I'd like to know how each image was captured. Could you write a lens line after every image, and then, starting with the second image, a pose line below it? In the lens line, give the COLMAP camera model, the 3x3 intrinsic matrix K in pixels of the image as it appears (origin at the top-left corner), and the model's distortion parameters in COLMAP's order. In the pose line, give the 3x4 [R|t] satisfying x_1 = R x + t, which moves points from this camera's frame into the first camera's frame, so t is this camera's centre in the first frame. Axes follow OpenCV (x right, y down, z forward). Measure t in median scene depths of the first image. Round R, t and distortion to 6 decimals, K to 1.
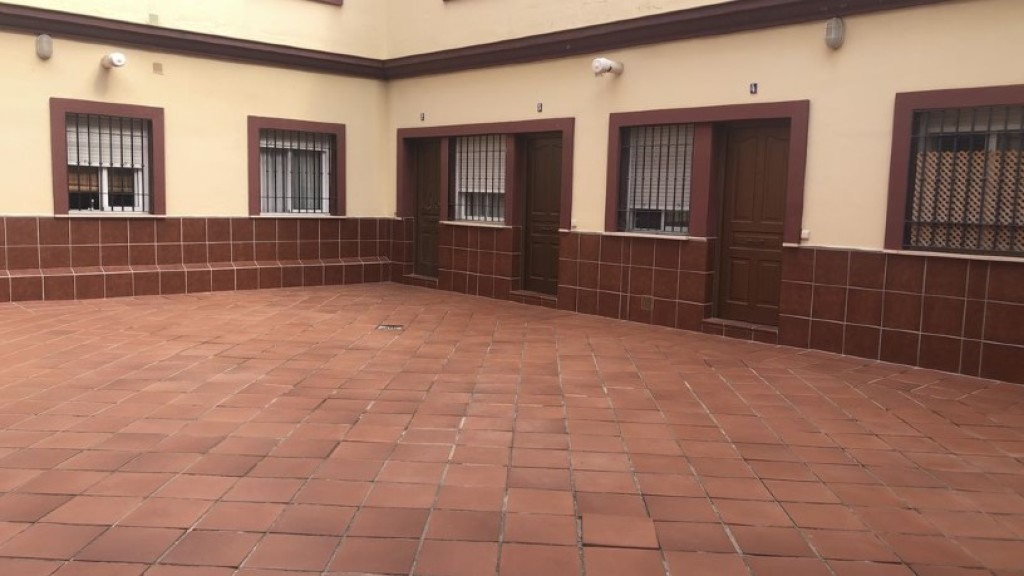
lens RADIAL K [[852.6, 0, 512.0], [0, 852.6, 288.0], [0, 0, 1]] dist [0.004087, 0.002593]
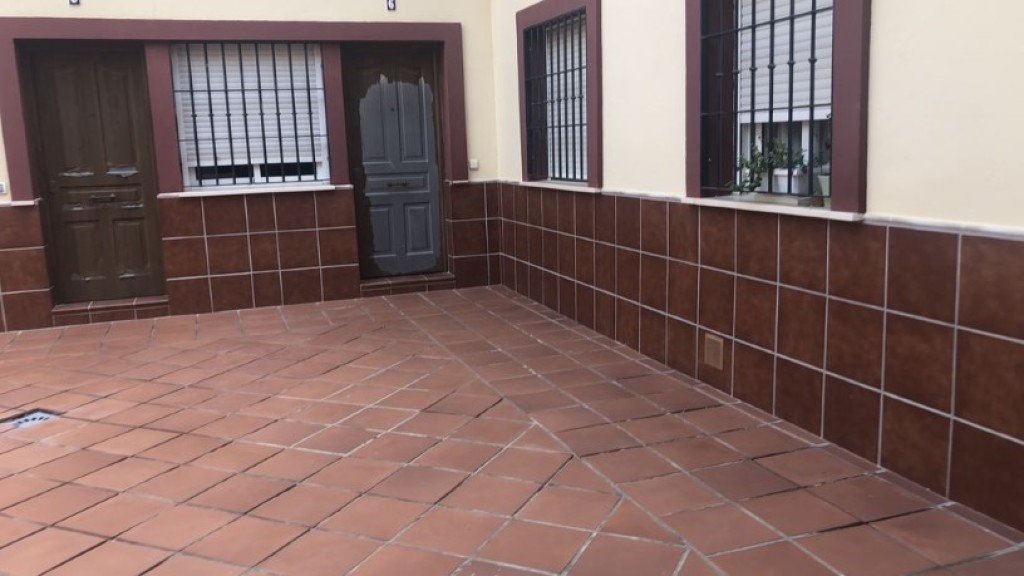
lens RADIAL K [[852.6, 0, 512.0], [0, 852.6, 288.0], [0, 0, 1]] dist [0.004087, 0.002593]
pose [[0.410483, -0.199349, 0.889811, -0.496929], [0.141792, 0.977896, 0.153673, -0.071286], [-0.900777, 0.063088, 0.429676, 0.552324]]
